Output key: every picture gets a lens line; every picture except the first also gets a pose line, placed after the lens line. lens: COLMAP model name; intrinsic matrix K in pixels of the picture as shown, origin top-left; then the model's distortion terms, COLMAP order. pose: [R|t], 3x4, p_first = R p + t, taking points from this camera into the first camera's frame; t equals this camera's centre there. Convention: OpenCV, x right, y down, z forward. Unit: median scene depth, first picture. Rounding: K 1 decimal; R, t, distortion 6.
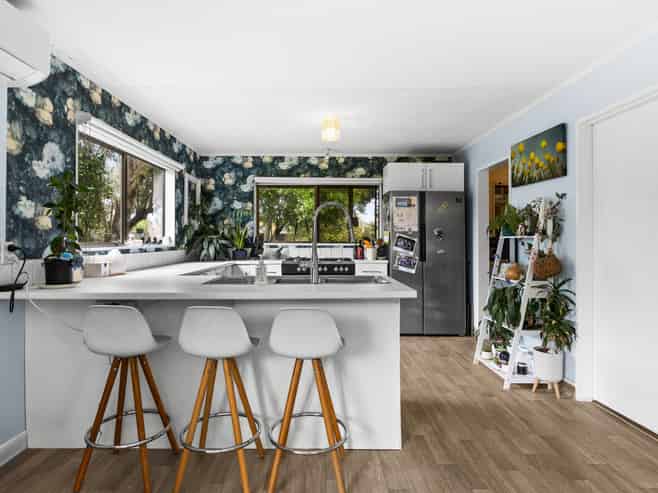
lens RADIAL K [[351.8, 0, 329.0], [0, 351.8, 241.6], [0, 0, 1]] dist [0.003140, 0.000103]
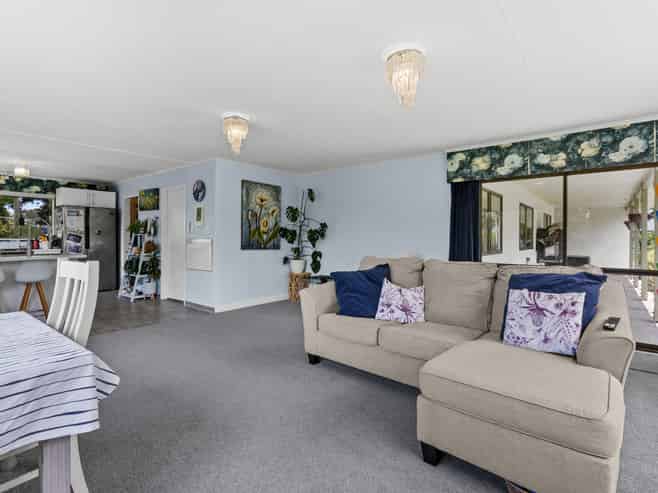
lens RADIAL K [[345.7, 0, 341.6], [0, 345.7, 234.6], [0, 0, 1]] dist [0.003489, 0.000517]
pose [[0.624450, 0.005043, 0.781049, -0.294098], [0.002364, 0.999962, -0.008347, 0.005970], [-0.781062, 0.007059, 0.624414, -1.077862]]
